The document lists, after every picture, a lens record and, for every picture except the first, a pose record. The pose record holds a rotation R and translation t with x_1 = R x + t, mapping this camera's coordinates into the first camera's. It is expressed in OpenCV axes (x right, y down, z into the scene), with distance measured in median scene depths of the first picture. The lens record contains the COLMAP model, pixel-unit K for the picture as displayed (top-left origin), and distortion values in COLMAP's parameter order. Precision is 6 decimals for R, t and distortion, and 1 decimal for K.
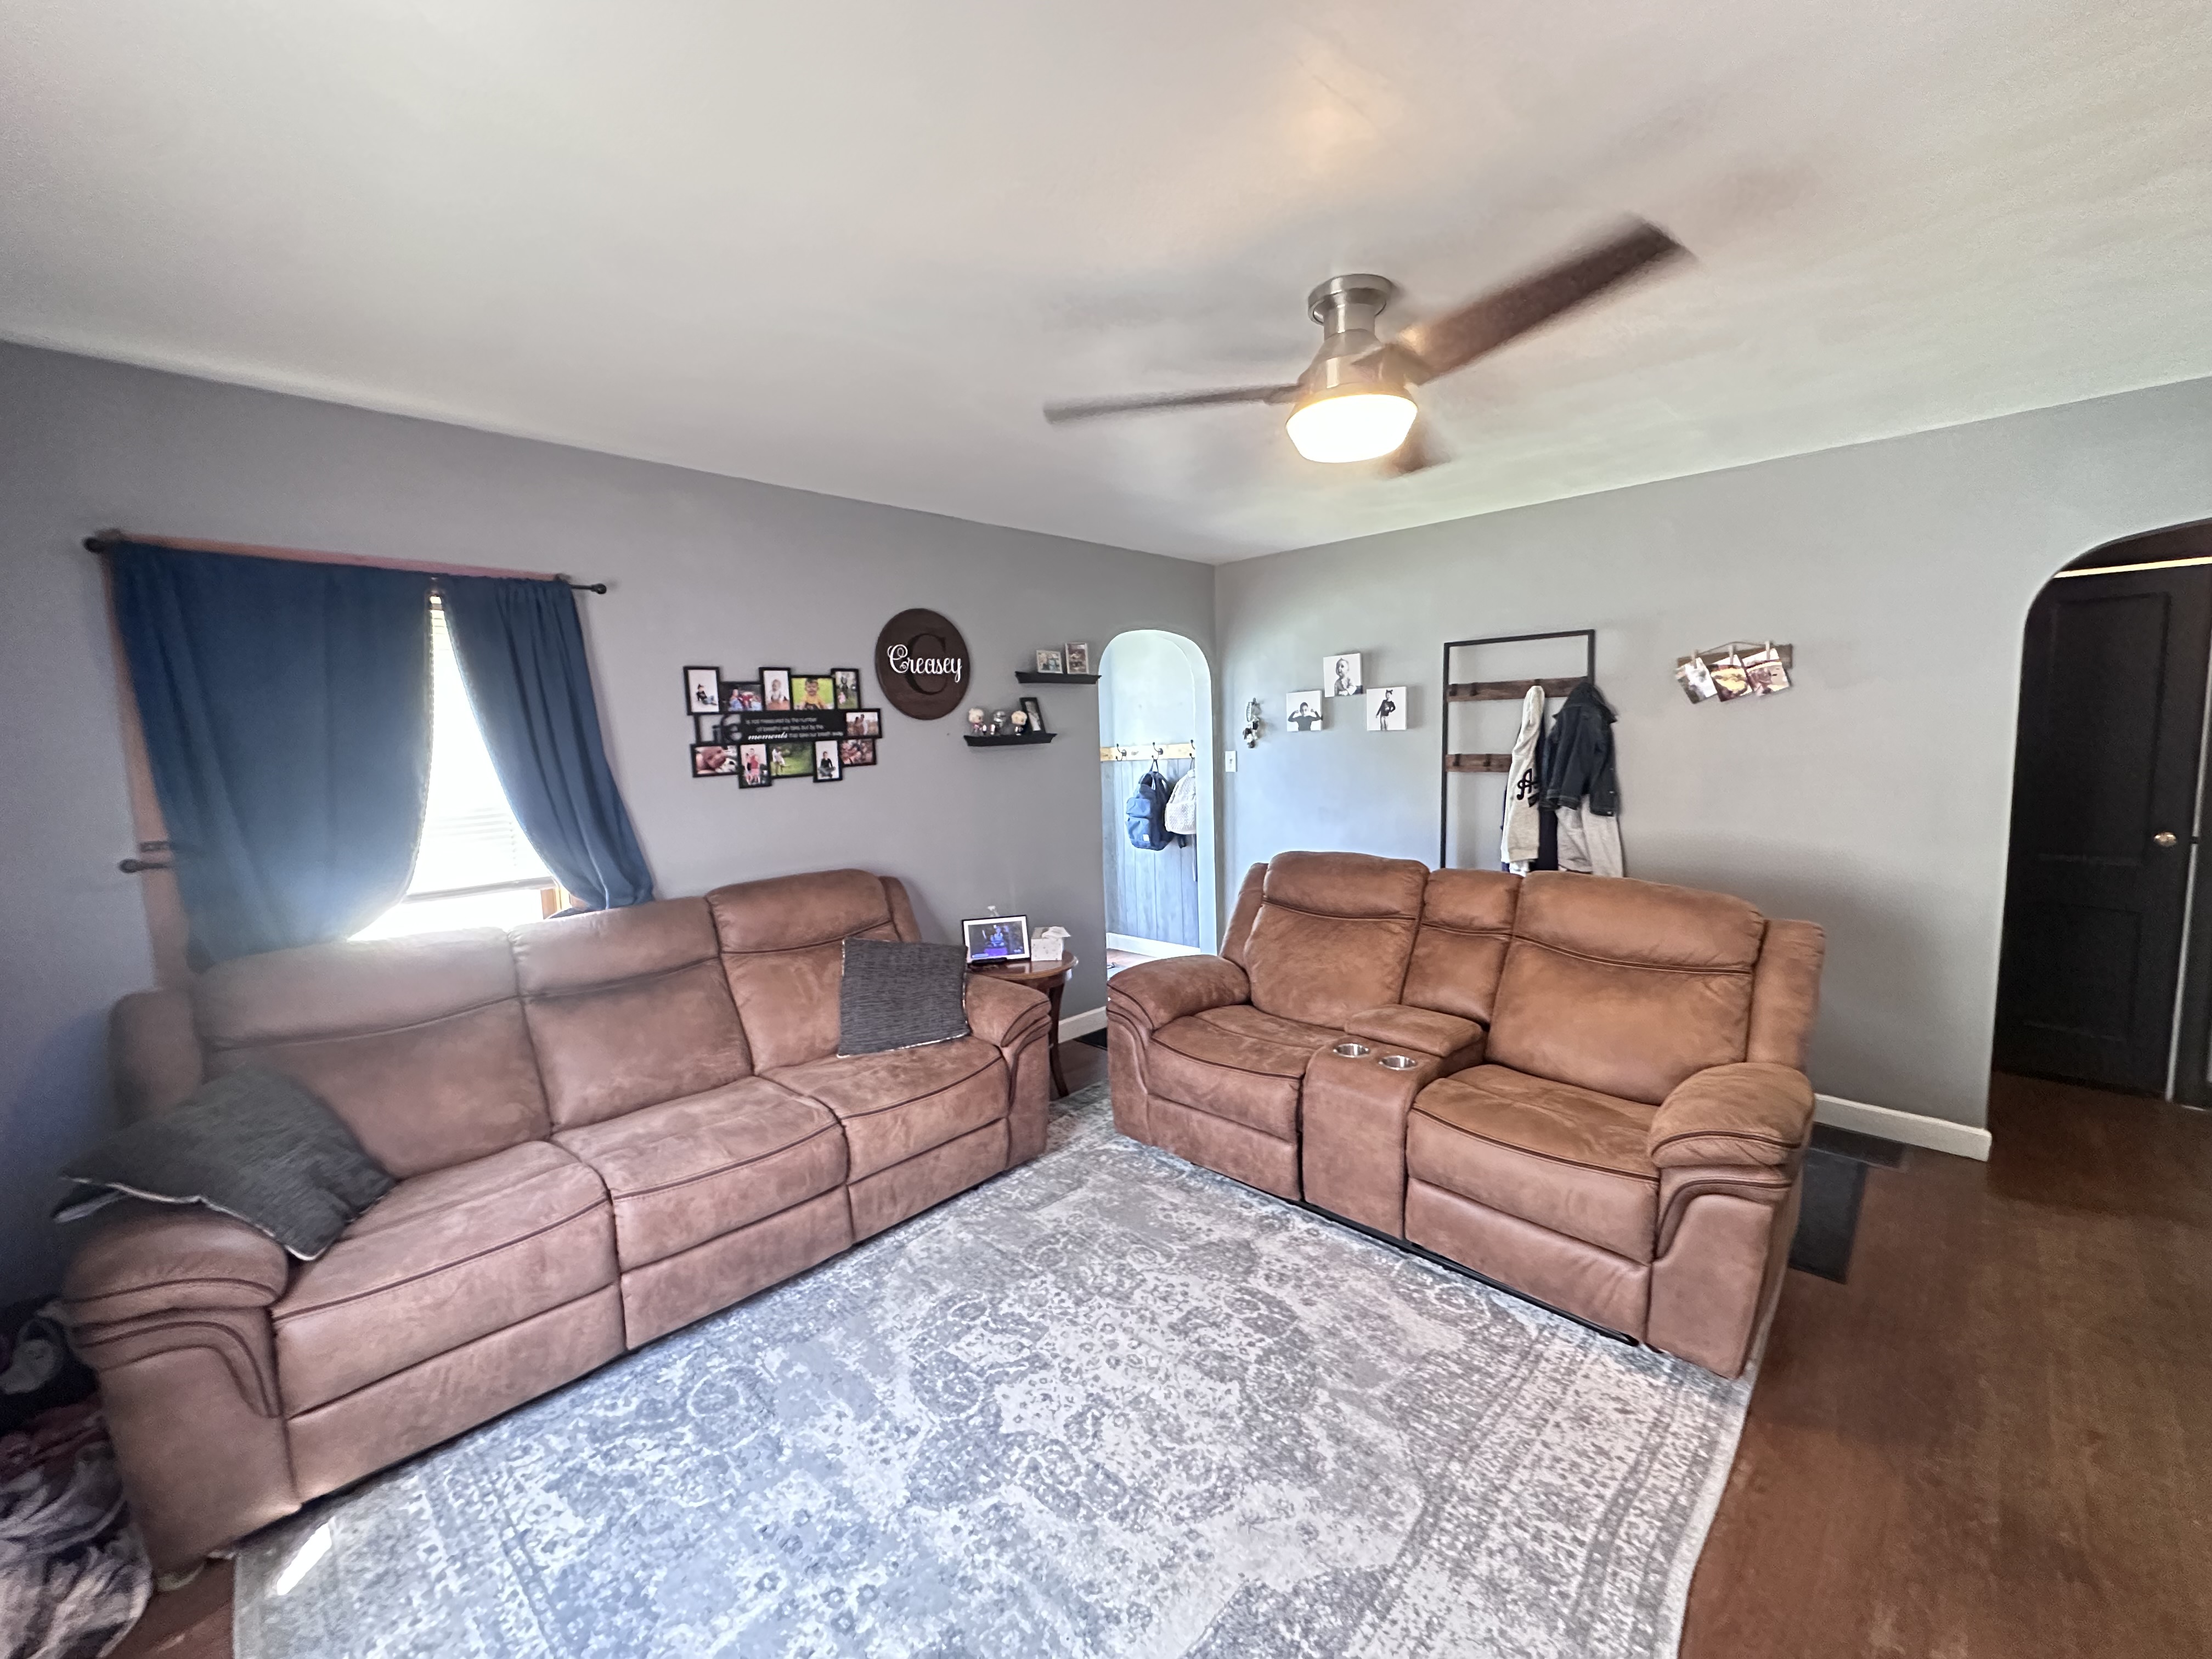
lens RADIAL K [[886.3, 0, 1104.3], [0, 886.3, 824.2], [0, 0, 1]] dist [-0.003666, 0.000254]
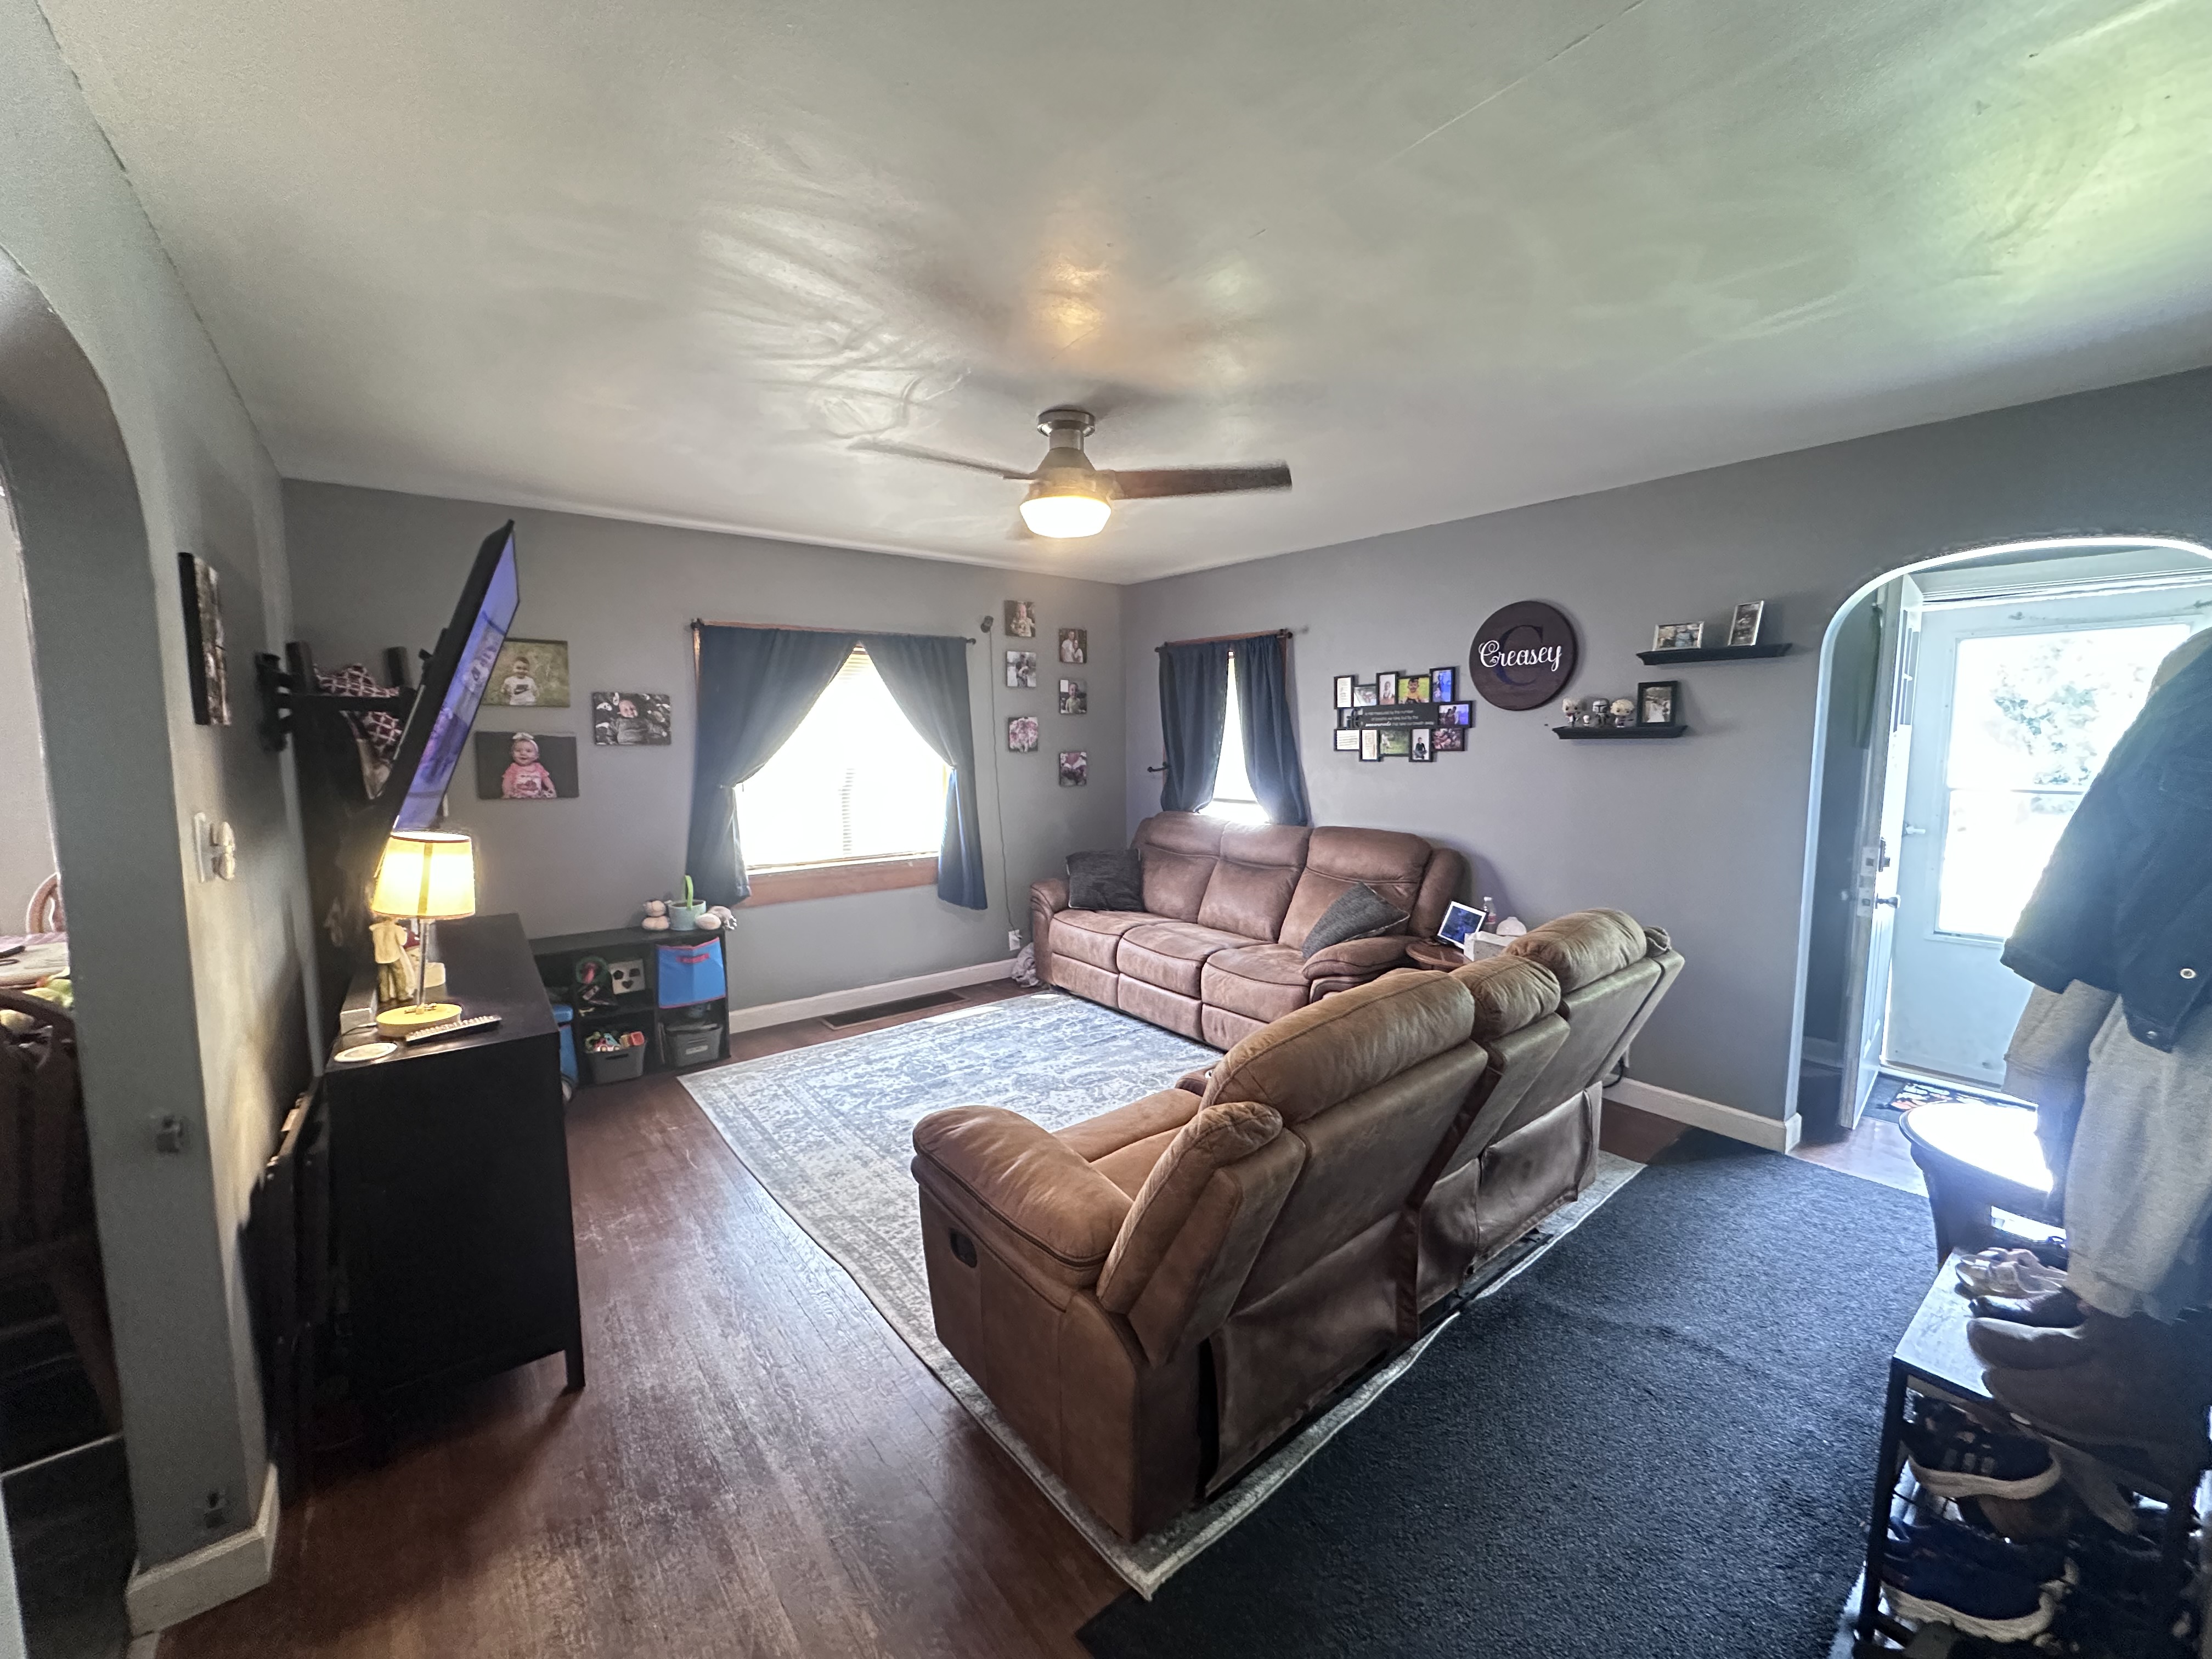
lens RADIAL K [[886.3, 0, 1110.6], [0, 886.3, 825.7], [0, 0, 1]] dist [-0.003666, 0.000254]
pose [[-0.115634, 0.134116, -0.984196, 0.961368], [-0.095075, 0.984799, 0.145369, -0.099364], [0.988731, 0.110382, -0.101125, 0.714874]]
